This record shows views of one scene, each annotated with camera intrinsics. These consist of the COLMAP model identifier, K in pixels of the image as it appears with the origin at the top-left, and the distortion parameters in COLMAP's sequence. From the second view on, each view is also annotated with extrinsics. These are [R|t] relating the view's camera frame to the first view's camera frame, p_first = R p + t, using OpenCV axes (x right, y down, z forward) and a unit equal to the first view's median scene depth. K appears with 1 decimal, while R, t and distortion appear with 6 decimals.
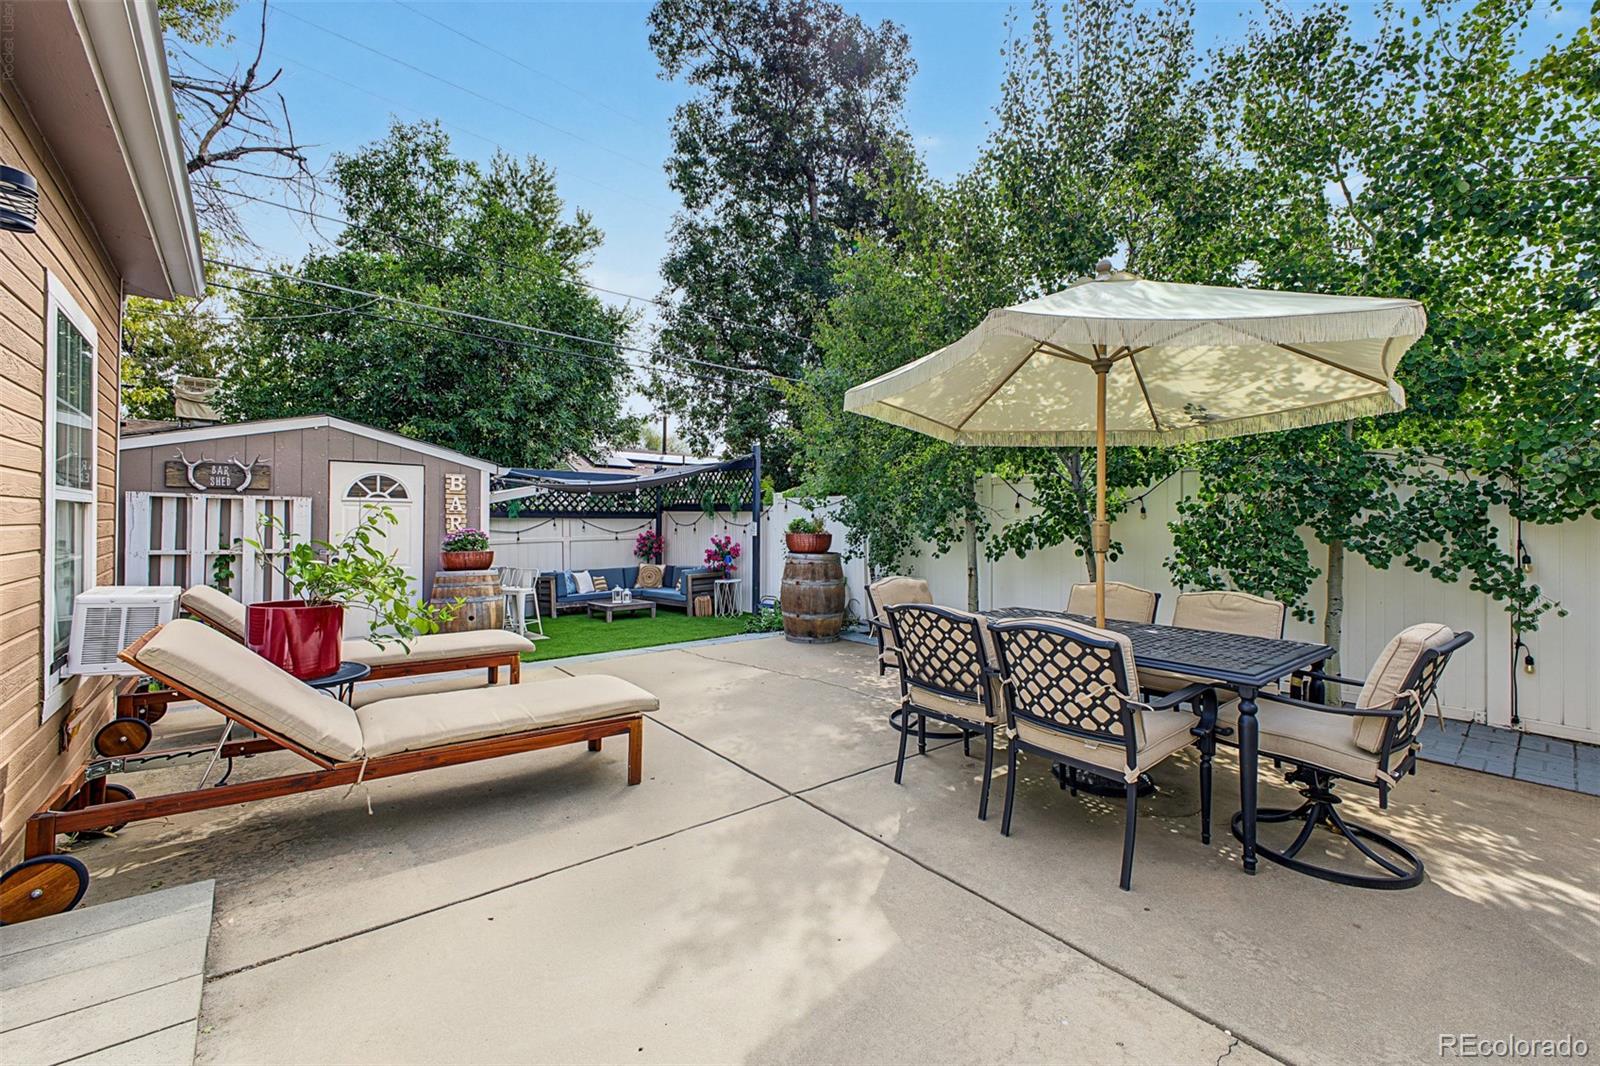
lens RADIAL K [[640.9, 0, 801.2], [0, 640.9, 521.3], [0, 0, 1]] dist [0.022095, -0.008906]
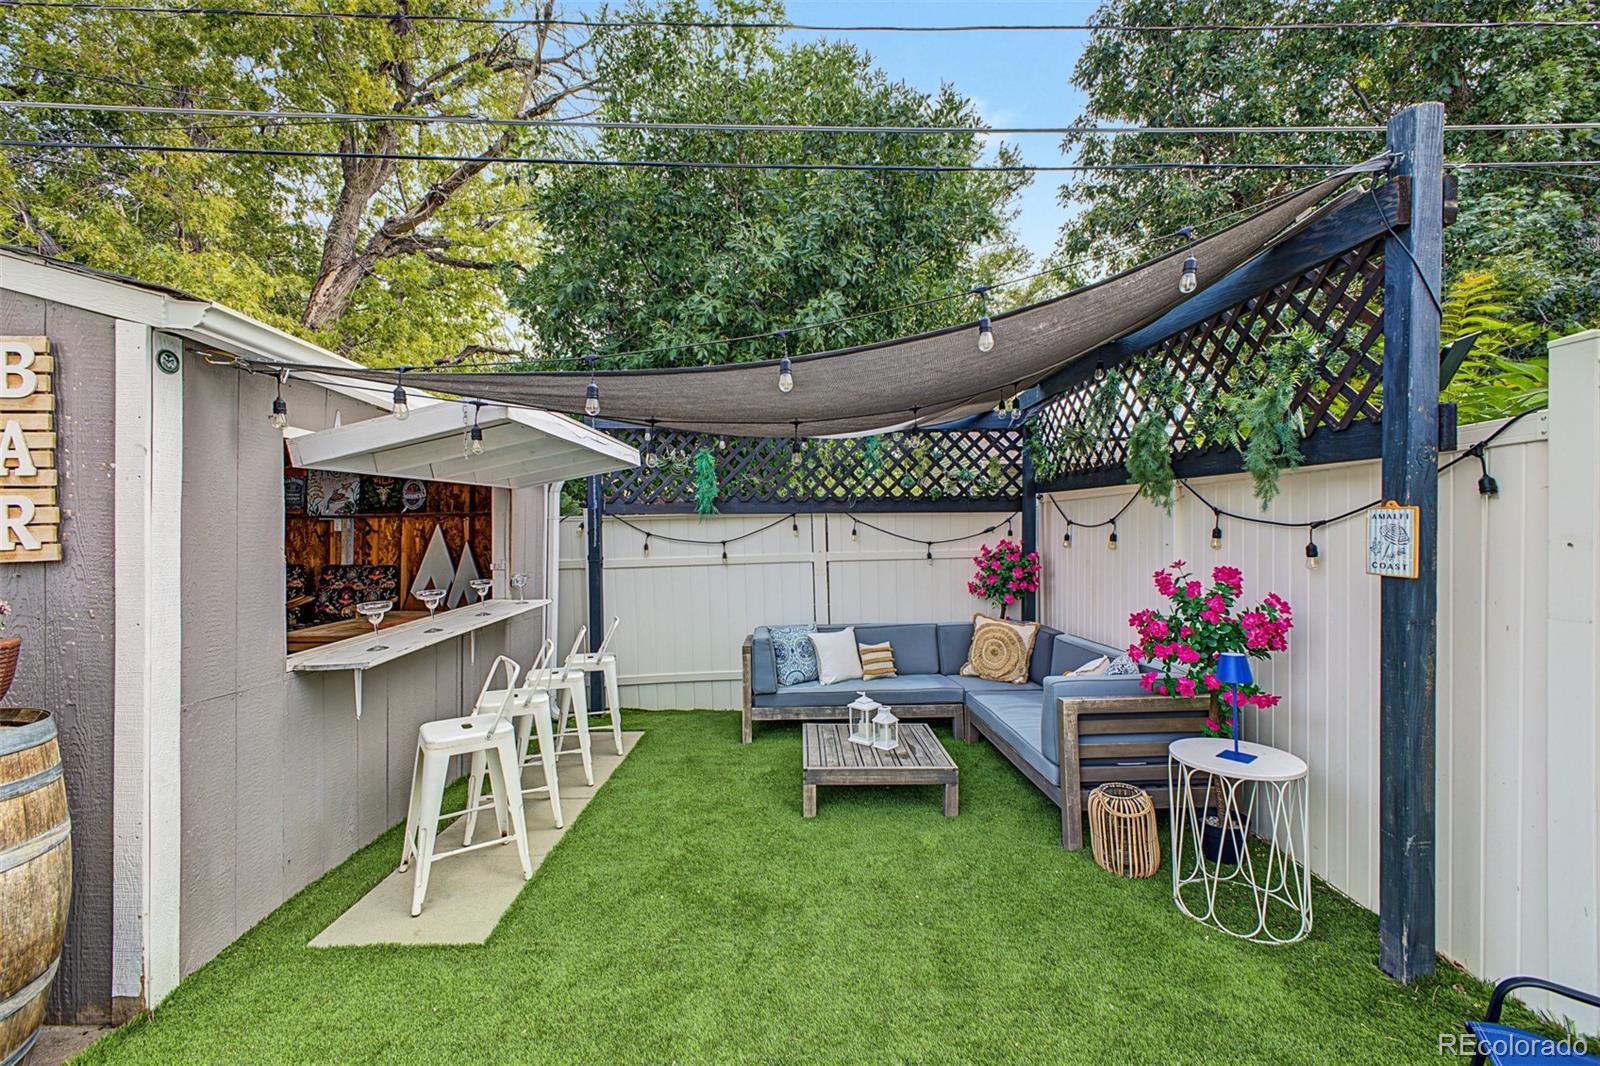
lens RADIAL K [[666.5, 0, 773.1], [0, 666.5, 522.3], [0, 0, 1]] dist [0.020635, -0.012435]
pose [[0.759911, -0.009115, -0.649963, -0.085260], [0.007346, 0.999958, -0.005435, 0.005844], [0.649985, -0.000645, 0.759946, 0.730312]]
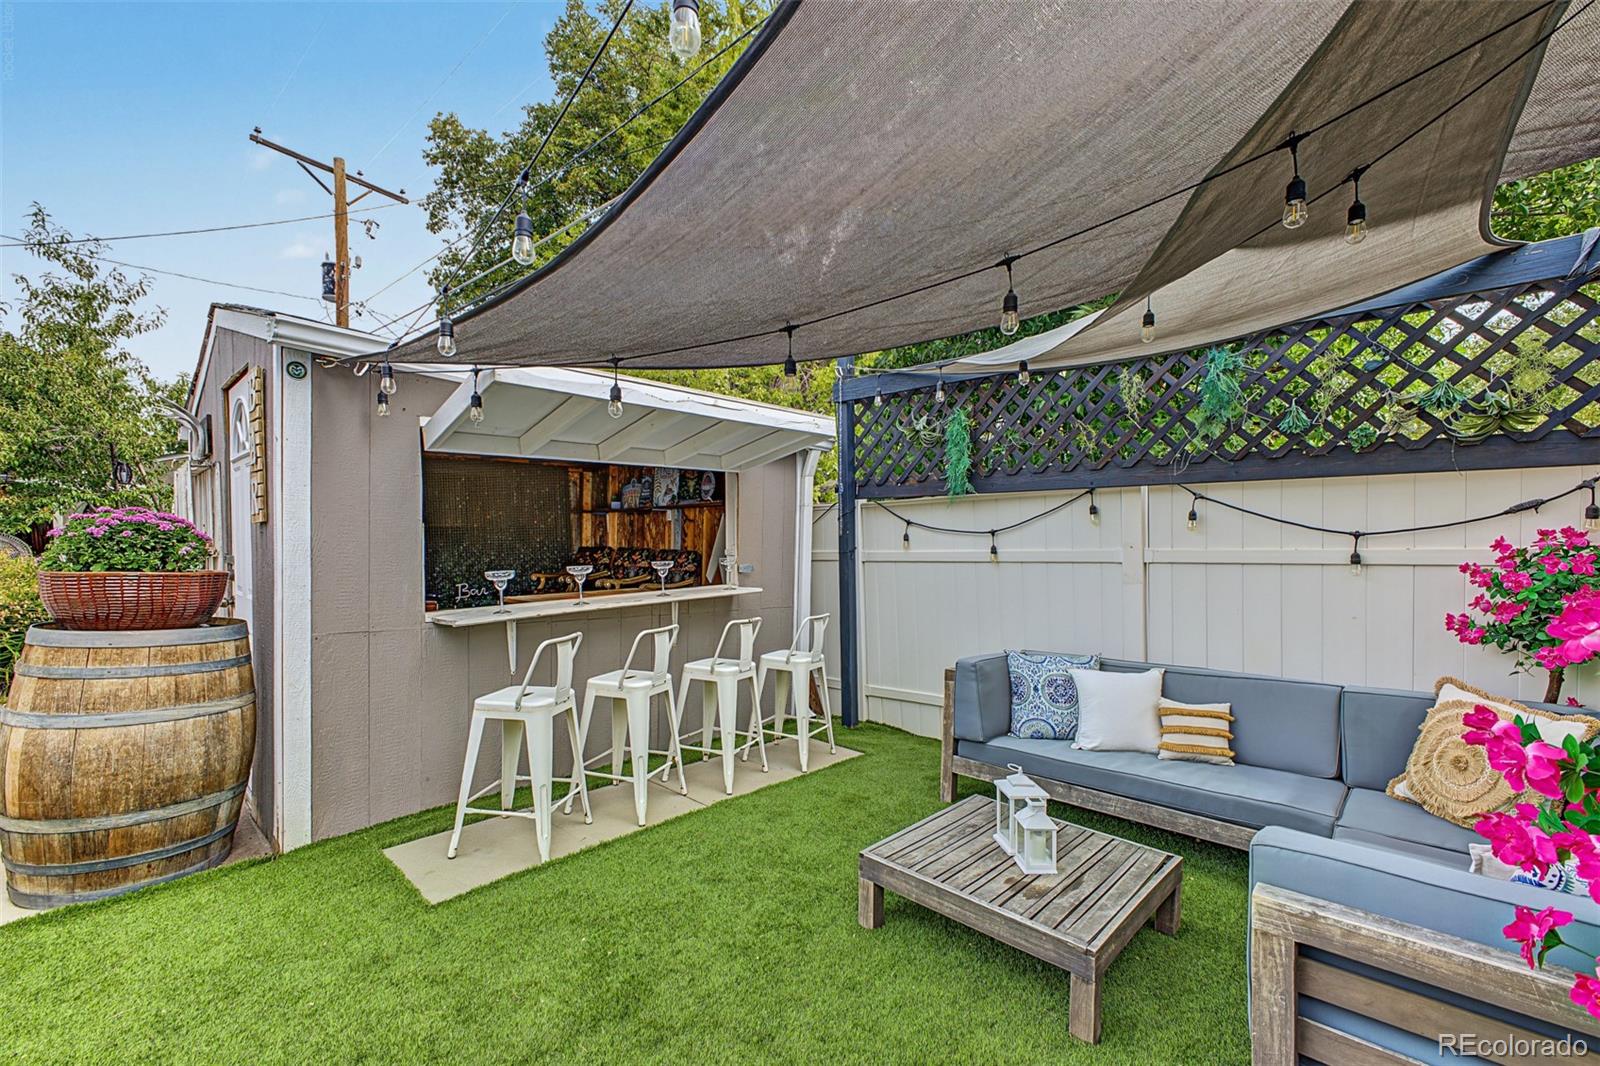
lens RADIAL K [[675.5, 0, 802.2], [0, 675.5, 550.7], [0, 0, 1]] dist [0.039239, -0.023593]
pose [[0.079379, 0.017729, -0.996687, -0.065145], [-0.000949, 0.999843, 0.017709, 0.024212], [0.996844, -0.000460, 0.079384, 0.985155]]
